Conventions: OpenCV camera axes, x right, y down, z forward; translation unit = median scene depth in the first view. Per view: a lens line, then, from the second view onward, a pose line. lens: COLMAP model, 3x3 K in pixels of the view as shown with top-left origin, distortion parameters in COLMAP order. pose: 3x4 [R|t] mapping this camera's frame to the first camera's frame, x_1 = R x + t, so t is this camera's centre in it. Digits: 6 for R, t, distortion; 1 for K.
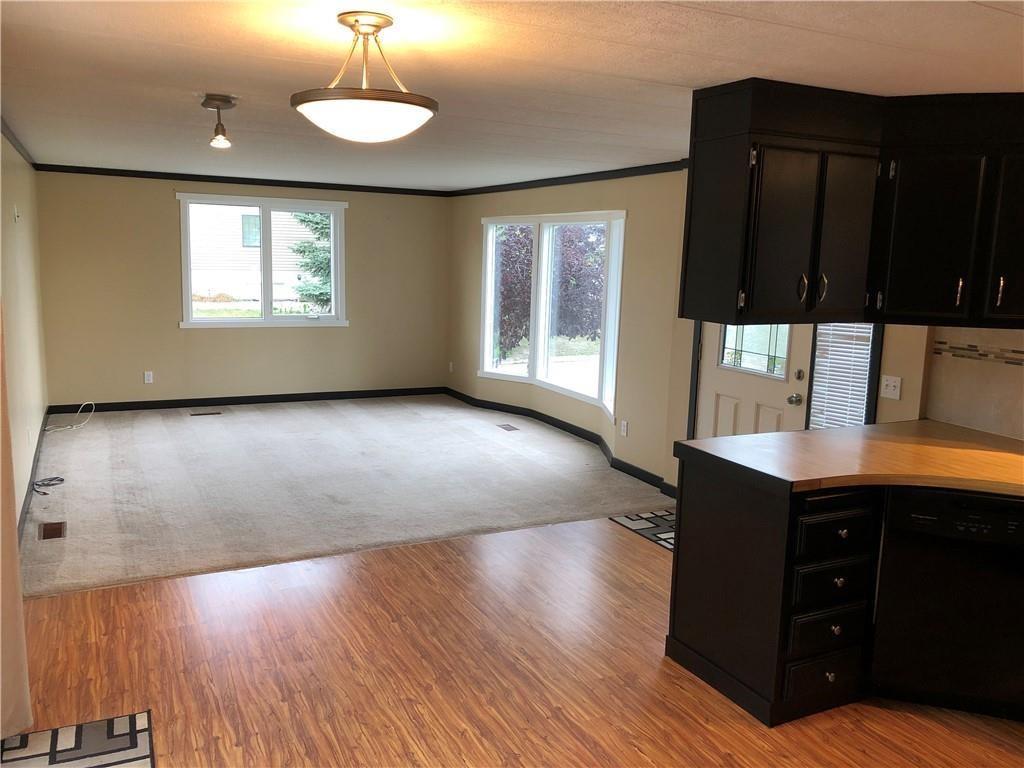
lens RADIAL K [[835.3, 0, 515.5], [0, 835.3, 385.8], [0, 0, 1]] dist [0.029575, -0.028901]
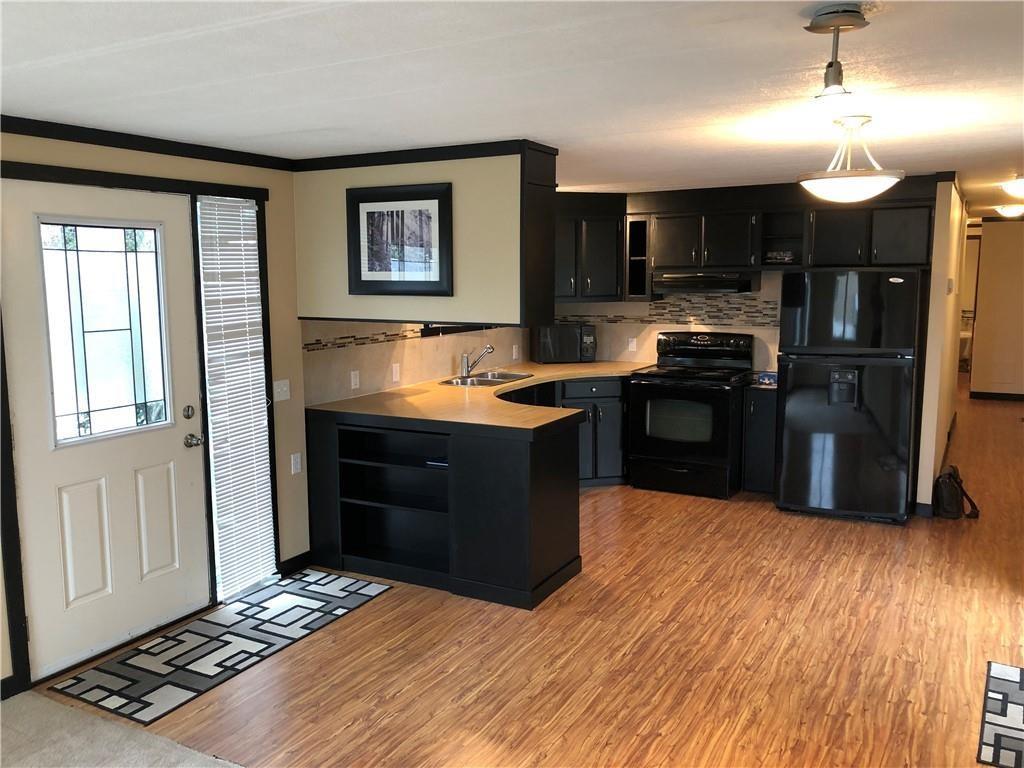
lens RADIAL K [[835.3, 0, 515.9], [0, 835.3, 382.8], [0, 0, 1]] dist [0.029575, -0.028901]
pose [[-0.558682, -0.135737, 0.818199, -0.487153], [0.124932, 0.961487, 0.244815, -0.187036], [-0.819918, 0.238993, -0.520208, 1.031342]]
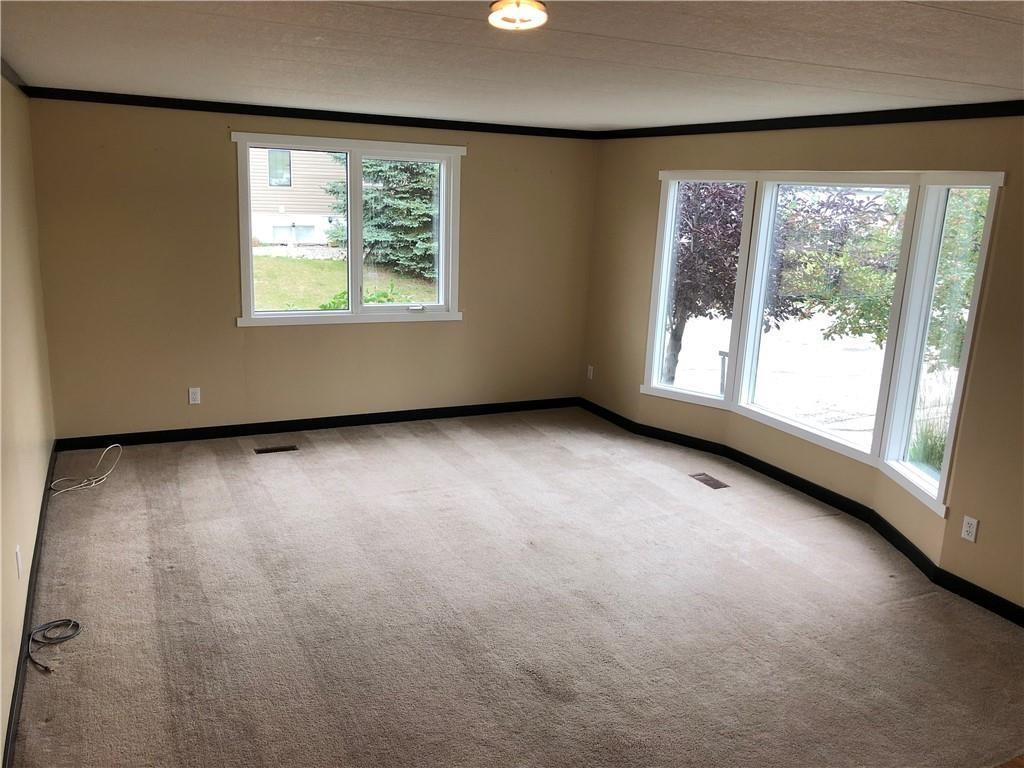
lens RADIAL K [[835.3, 0, 507.5], [0, 835.3, 381.0], [0, 0, 1]] dist [0.029575, -0.028901]
pose [[0.999637, 0.015807, -0.021803, -0.242455], [-0.014258, 0.997483, 0.069460, -0.117046], [0.022846, -0.069124, 0.997346, 0.459925]]
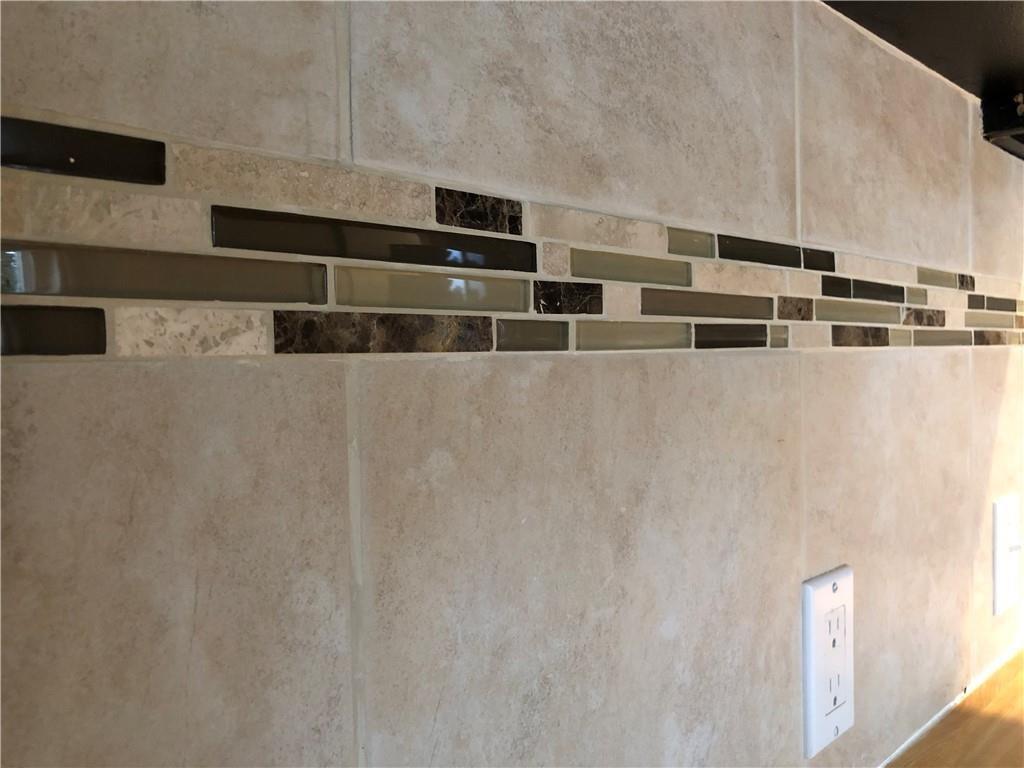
lens RADIAL K [[835.3, 0, 509.7], [0, 835.3, 380.9], [0, 0, 1]] dist [0.029575, -0.028901]
pose [[-0.307269, -0.055752, 0.949988, 0.329631], [0.161908, 0.980665, 0.109921, -0.027686], [-0.937748, 0.187586, -0.292301, 0.739156]]
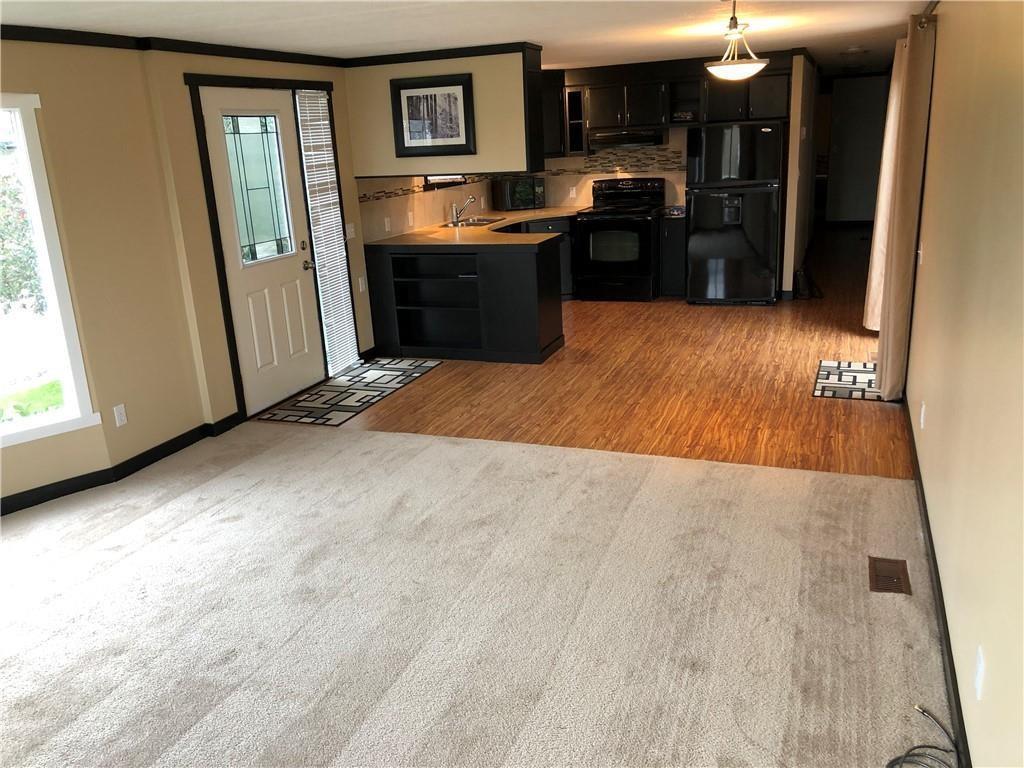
lens RADIAL K [[835.3, 0, 510.3], [0, 835.3, 386.3], [0, 0, 1]] dist [0.029575, -0.028901]
pose [[-0.665763, -0.208656, 0.716395, -0.716376], [0.153557, 0.901241, 0.405198, -0.250963], [-0.730191, 0.379773, -0.567972, 1.385528]]
